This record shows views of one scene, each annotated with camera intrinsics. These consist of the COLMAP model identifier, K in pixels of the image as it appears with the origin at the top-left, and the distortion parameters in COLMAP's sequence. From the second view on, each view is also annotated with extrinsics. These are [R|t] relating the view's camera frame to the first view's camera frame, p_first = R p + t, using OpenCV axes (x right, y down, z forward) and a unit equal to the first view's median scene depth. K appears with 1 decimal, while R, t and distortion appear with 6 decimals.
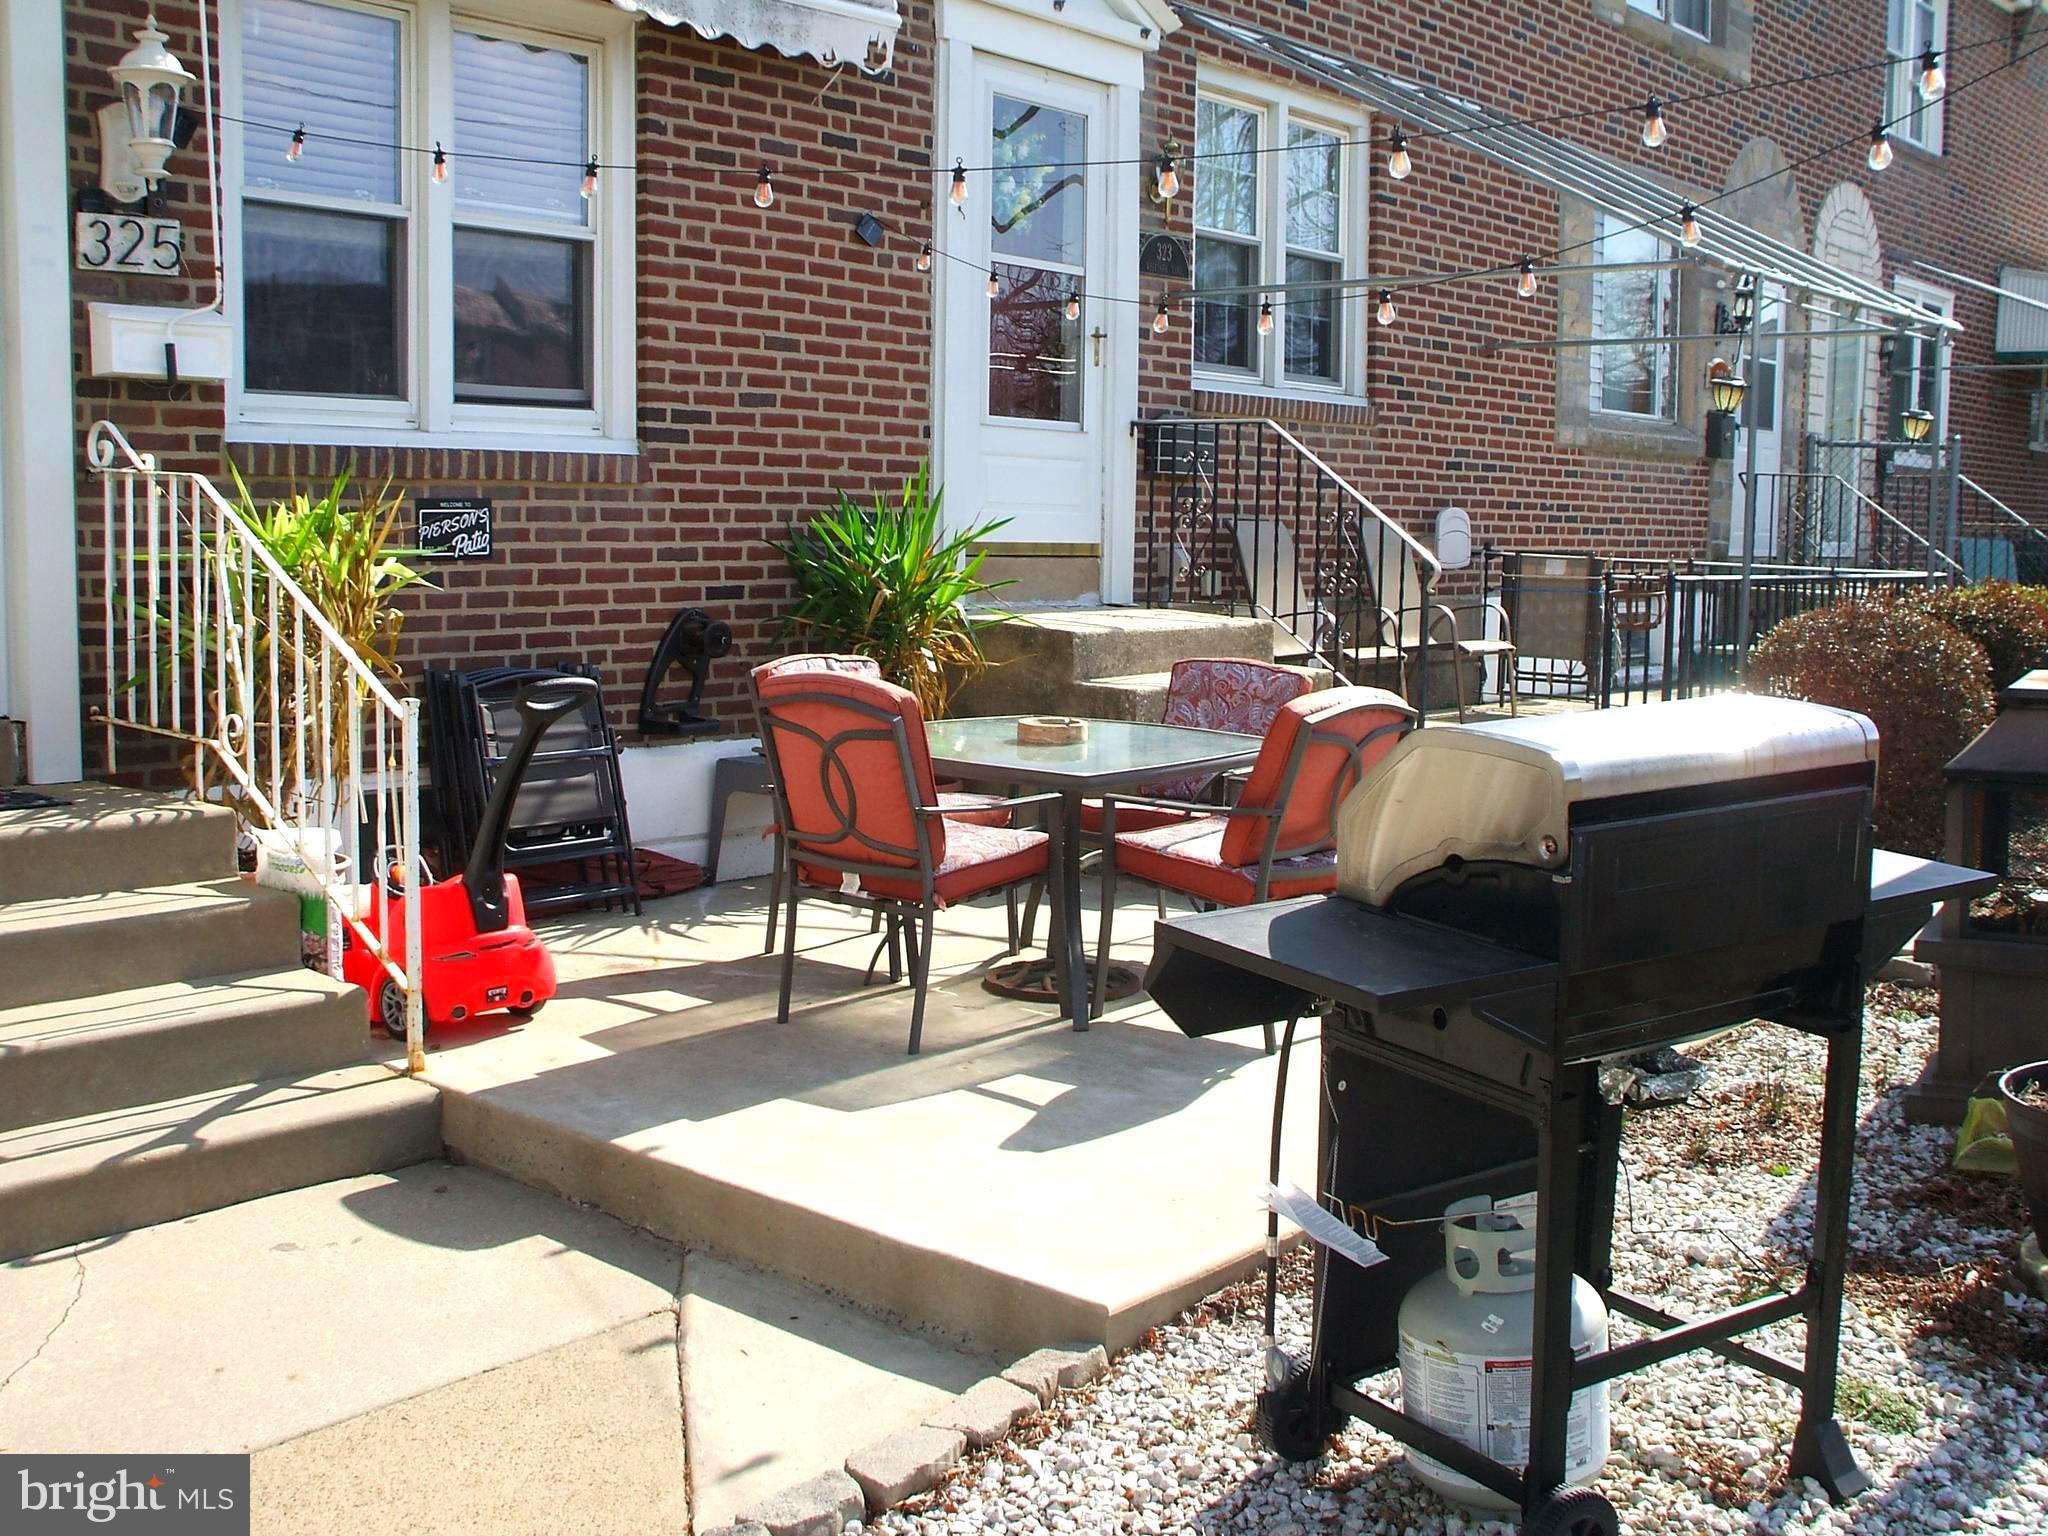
lens RADIAL K [[2187.5, 0, 1023.7], [0, 2187.5, 762.4], [0, 0, 1]] dist [-0.090267, 0.000000]
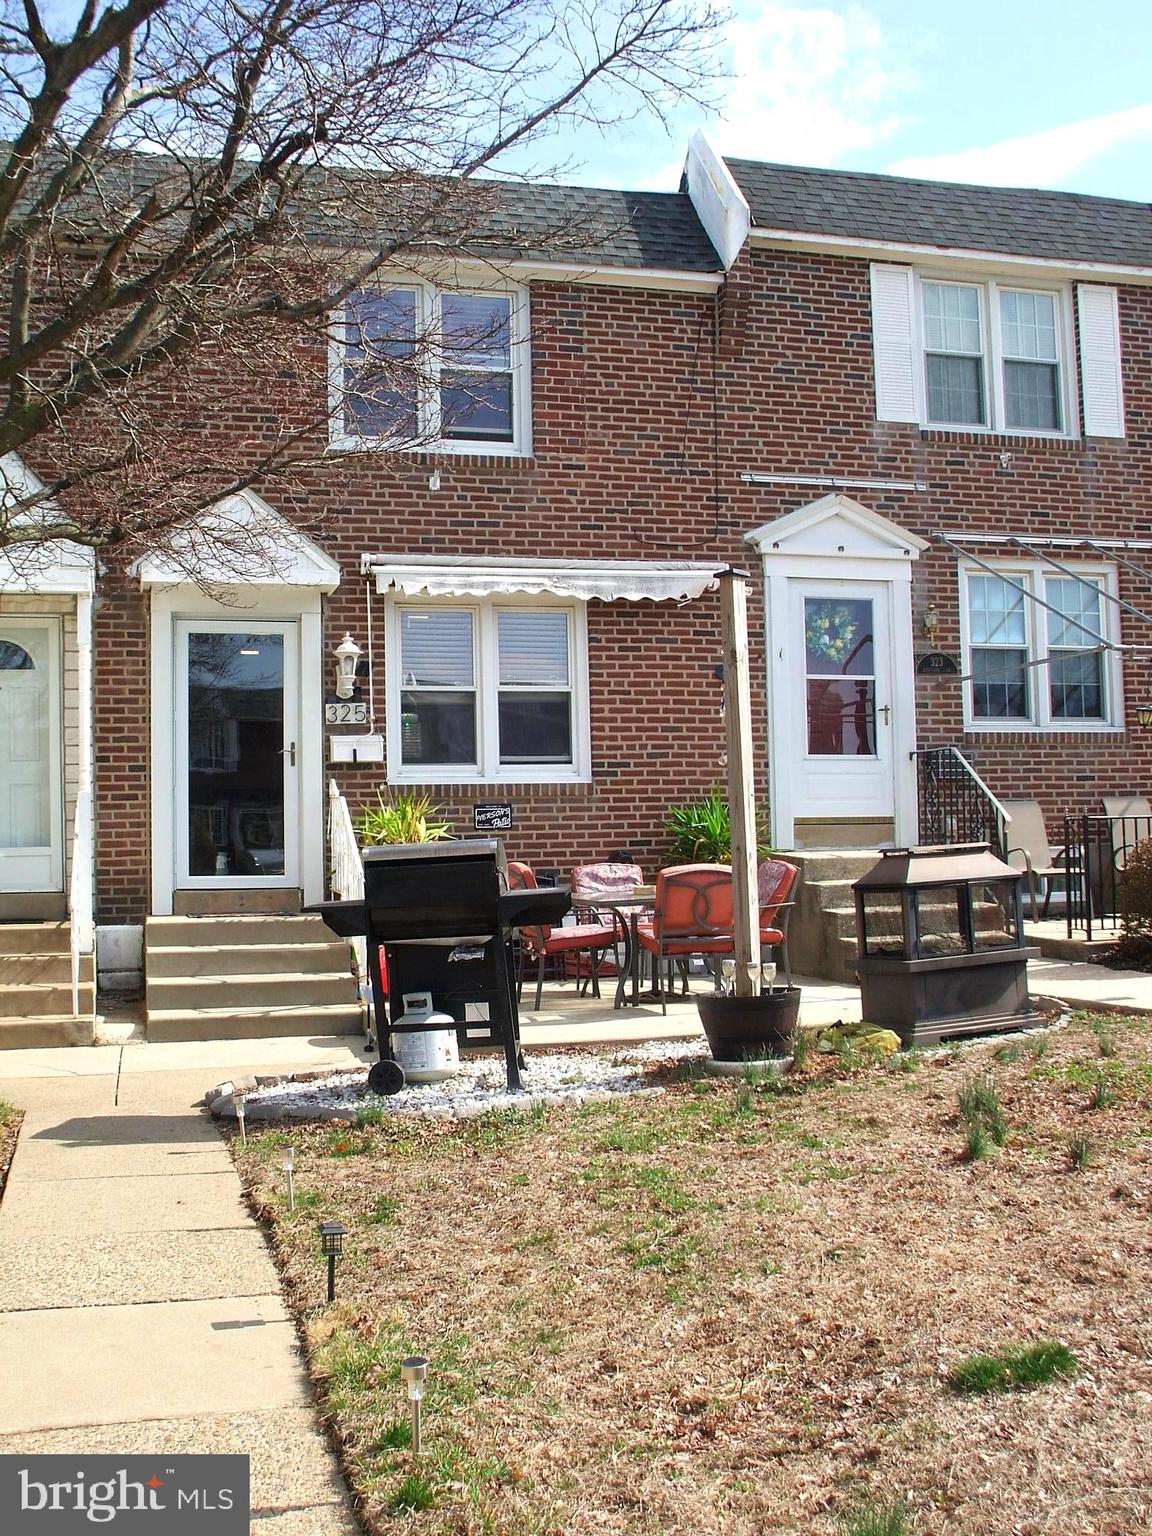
lens RADIAL K [[1640.6, 0, 575.8], [0, 1640.6, 768.3], [0, 0, 1]] dist [-0.090267, 0.000000]
pose [[0.826120, -0.062542, -0.560012, 0.777684], [-0.029550, 0.987646, -0.153890, 0.108875], [0.562718, 0.143680, 0.814066, -0.408358]]
